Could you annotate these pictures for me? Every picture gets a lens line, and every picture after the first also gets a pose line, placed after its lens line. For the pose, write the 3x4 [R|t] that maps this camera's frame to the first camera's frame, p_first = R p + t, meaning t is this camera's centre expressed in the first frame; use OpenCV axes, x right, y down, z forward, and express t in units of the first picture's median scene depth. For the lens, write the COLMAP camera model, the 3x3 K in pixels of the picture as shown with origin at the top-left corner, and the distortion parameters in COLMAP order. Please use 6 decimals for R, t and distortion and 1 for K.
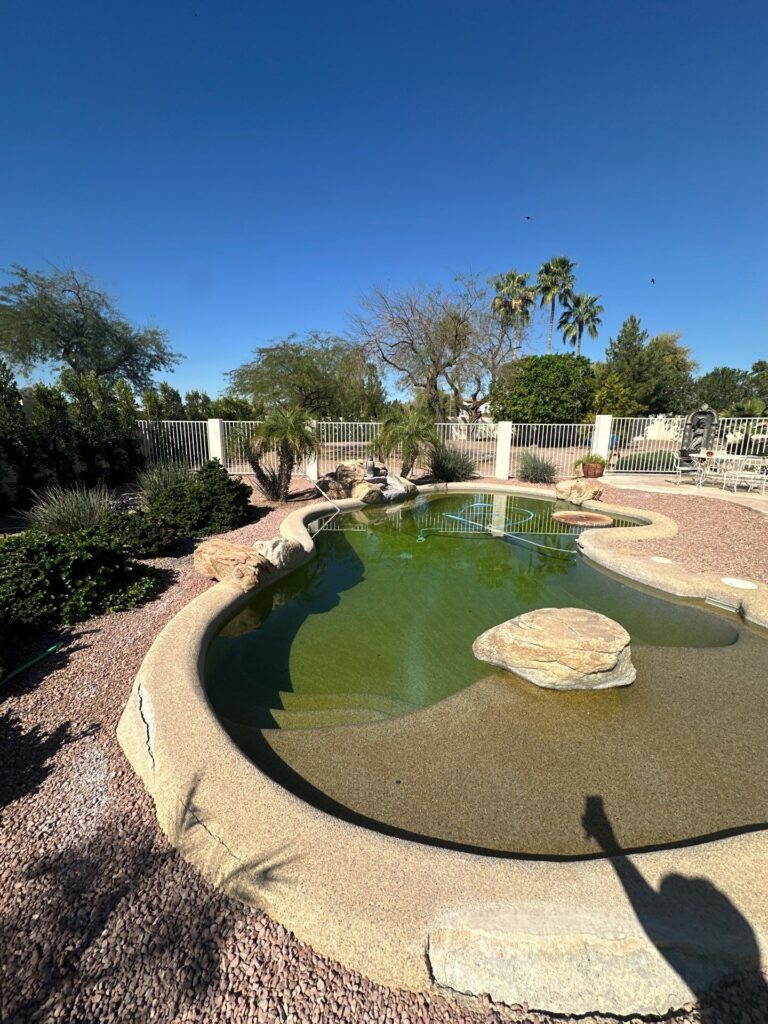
lens RADIAL K [[408.1, 0, 384.0], [0, 408.1, 512.0], [0, 0, 1]] dist [-0.001368, -0.000377]
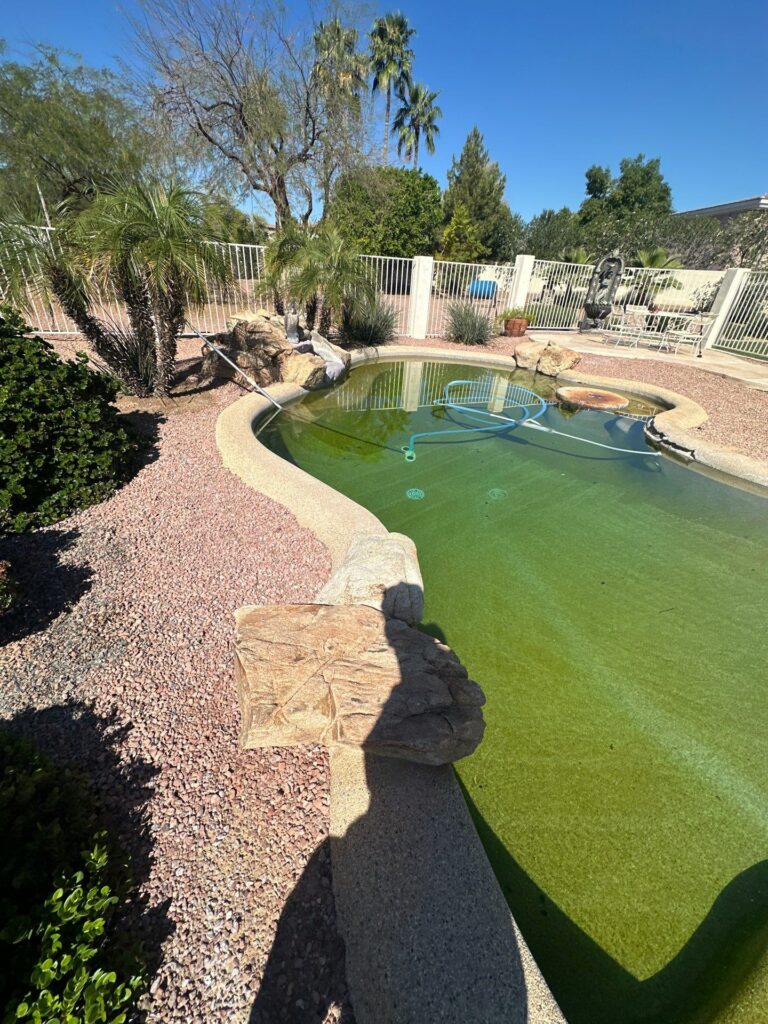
lens RADIAL K [[408.1, 0, 384.0], [0, 408.1, 512.0], [0, 0, 1]] dist [-0.001368, -0.000377]
pose [[0.900131, -0.180899, 0.396282, -0.160411], [0.038351, 0.939075, 0.341566, -0.040106], [-0.433927, -0.292256, 0.852229, 0.264368]]
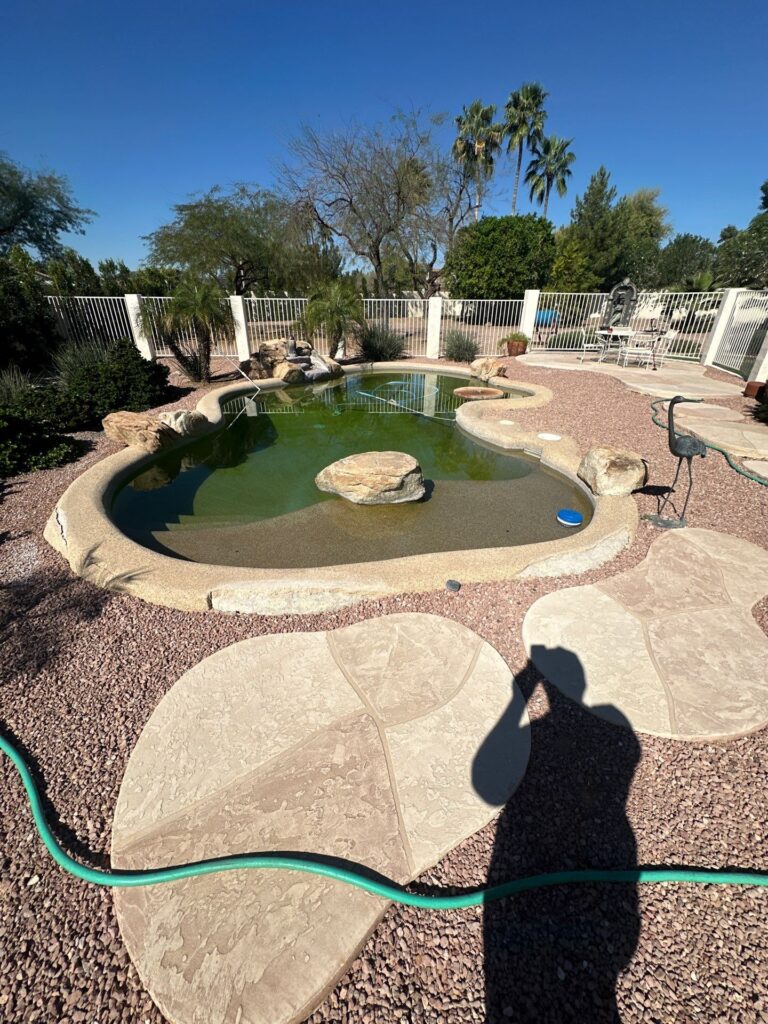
lens RADIAL K [[408.1, 0, 384.0], [0, 408.1, 512.0], [0, 0, 1]] dist [-0.001368, -0.000377]
pose [[0.996861, -0.037332, 0.069820, 0.086315], [0.017469, 0.963832, 0.265939, 0.017672], [-0.077223, -0.263884, 0.961458, -0.089430]]
